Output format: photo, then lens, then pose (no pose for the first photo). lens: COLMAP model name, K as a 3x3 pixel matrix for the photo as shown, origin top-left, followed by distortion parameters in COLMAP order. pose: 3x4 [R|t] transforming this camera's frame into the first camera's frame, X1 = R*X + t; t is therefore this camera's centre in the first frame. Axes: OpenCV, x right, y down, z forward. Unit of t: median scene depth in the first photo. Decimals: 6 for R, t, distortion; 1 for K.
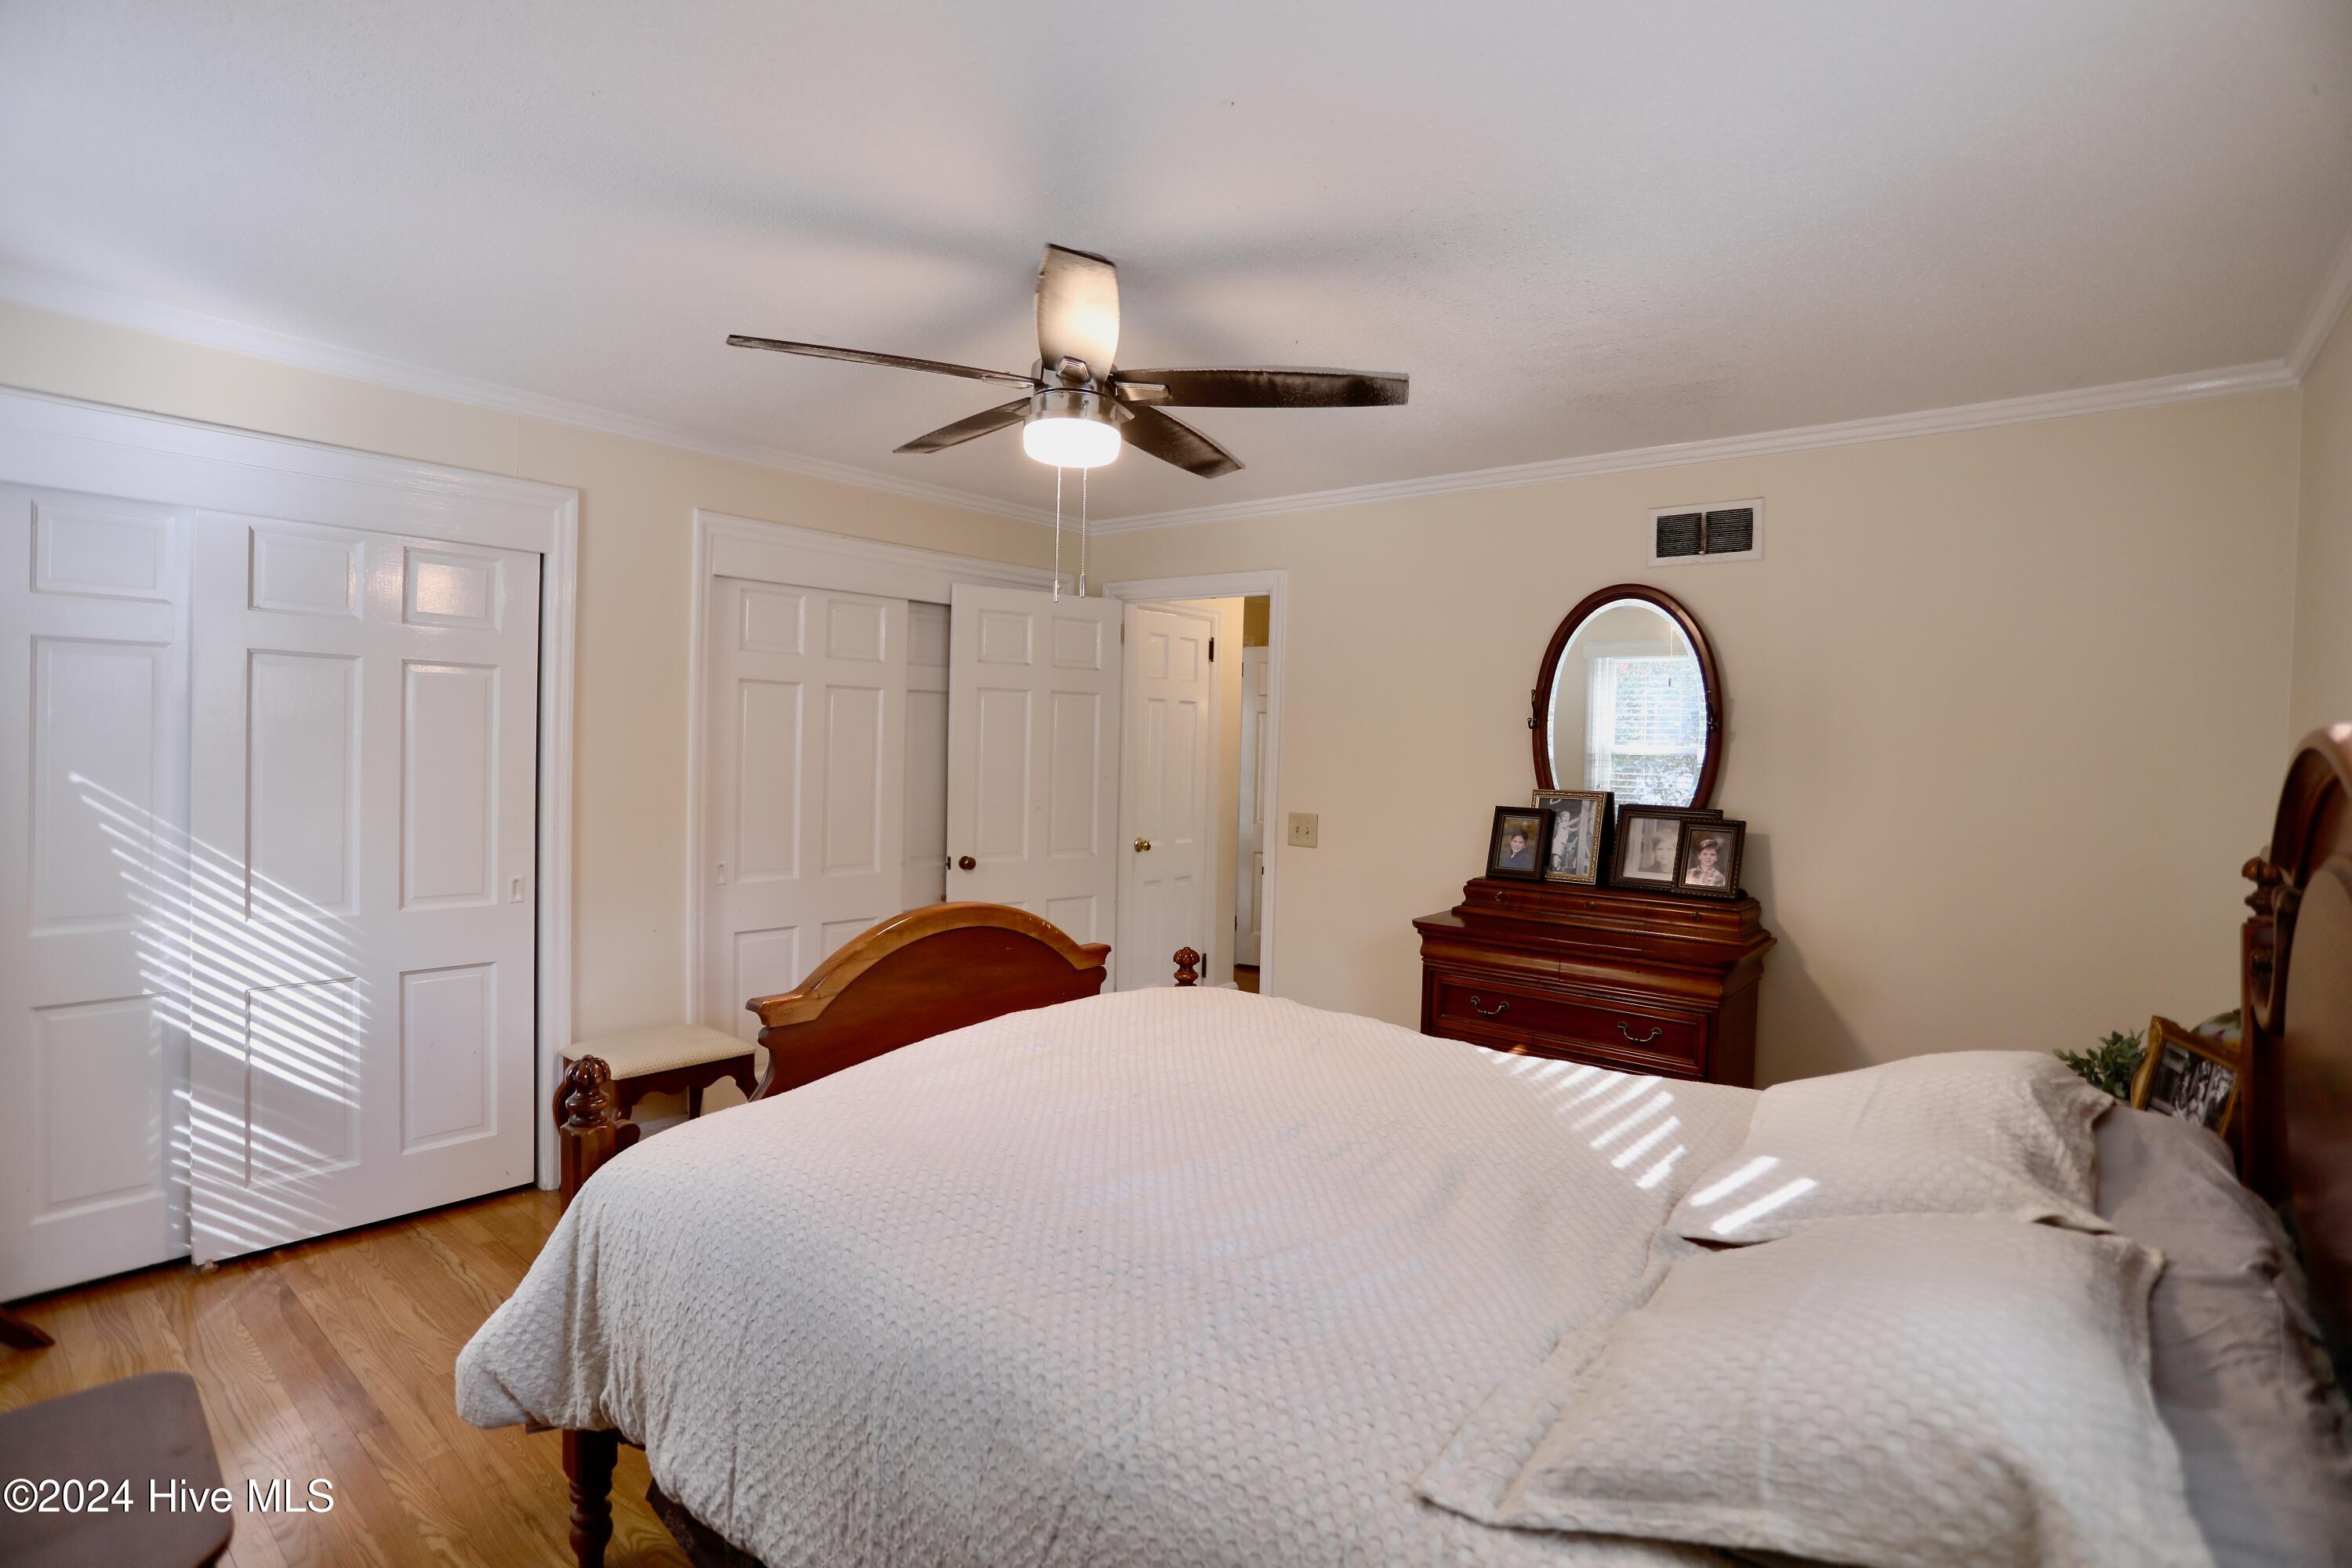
lens RADIAL K [[1139.4, 0, 1176.4], [0, 1139.4, 765.2], [0, 0, 1]] dist [-0.078234, 0.035257]
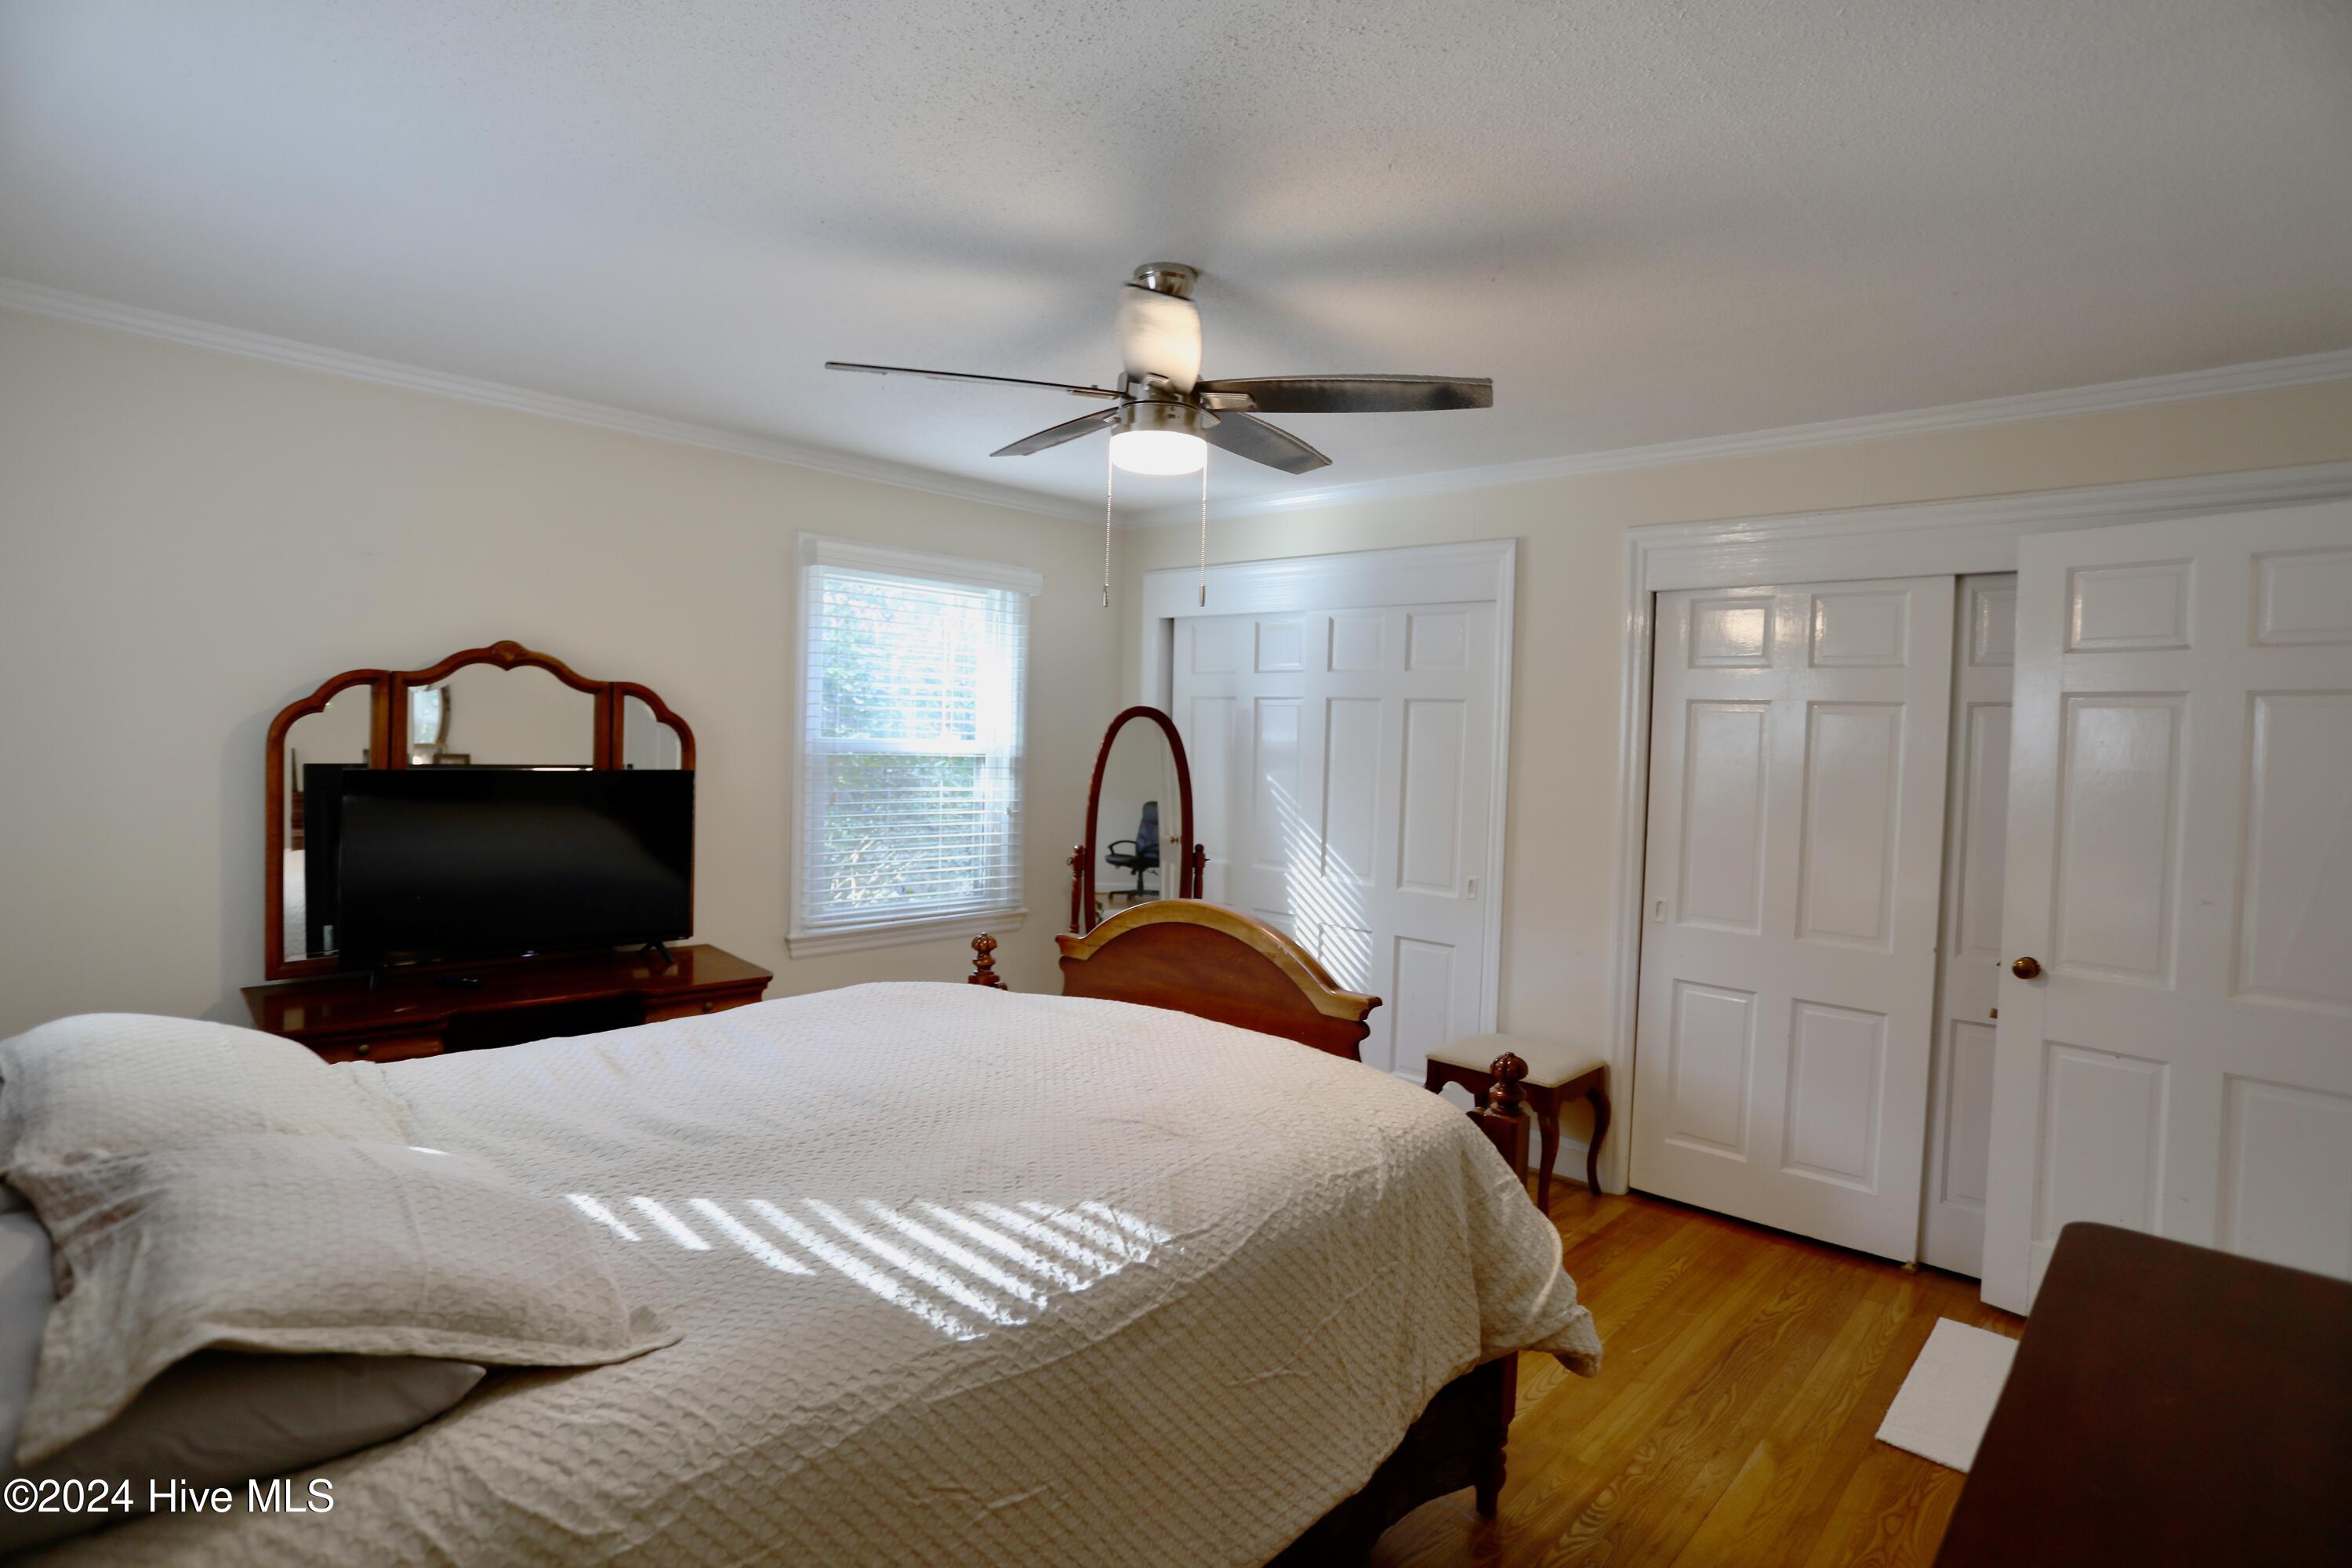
lens RADIAL K [[1220.0, 0, 1210.1], [0, 1220.0, 777.1], [0, 0, 1]] dist [0.001847, 0.029849]
pose [[-0.038235, 0.012138, -0.999195, 0.847304], [-0.053583, 0.998463, 0.014179, -0.012431], [0.997831, 0.054082, -0.037526, 0.905475]]
